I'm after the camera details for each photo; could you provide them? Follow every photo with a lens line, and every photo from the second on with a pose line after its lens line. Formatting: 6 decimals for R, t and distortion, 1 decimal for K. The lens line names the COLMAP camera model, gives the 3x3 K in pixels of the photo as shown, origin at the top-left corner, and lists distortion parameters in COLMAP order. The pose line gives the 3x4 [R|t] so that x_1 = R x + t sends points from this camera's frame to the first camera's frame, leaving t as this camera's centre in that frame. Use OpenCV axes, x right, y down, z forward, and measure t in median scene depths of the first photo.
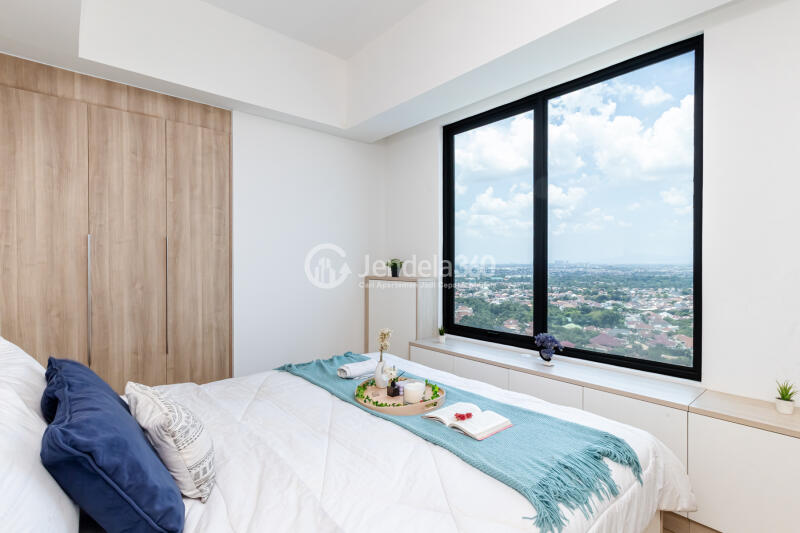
lens RADIAL K [[379.9, 0, 398.3], [0, 379.9, 267.4], [0, 0, 1]] dist [0.003856, 0.000061]
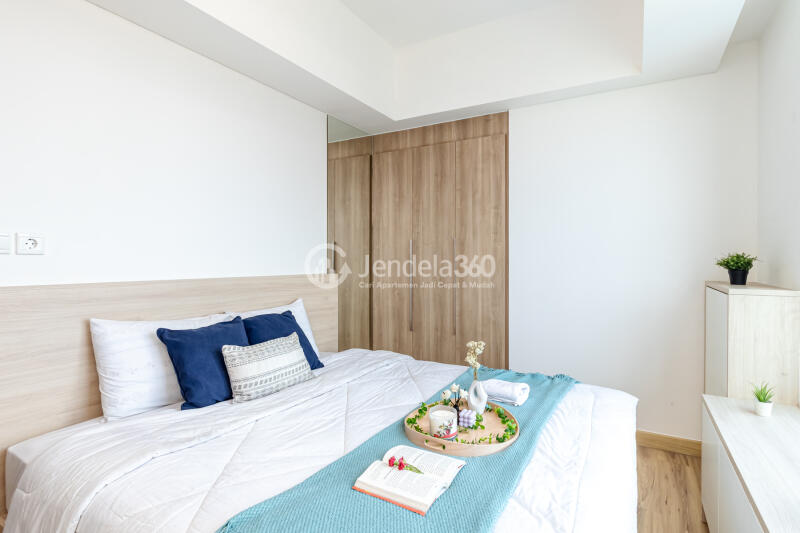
lens RADIAL K [[394.7, 0, 400.4], [0, 394.7, 261.3], [0, 0, 1]] dist [-0.011163, -0.001731]
pose [[0.347081, 0.005060, -0.937822, 0.484499], [-0.009497, 0.999953, 0.001881, -0.007242], [0.937787, 0.008253, 0.347112, 0.388007]]
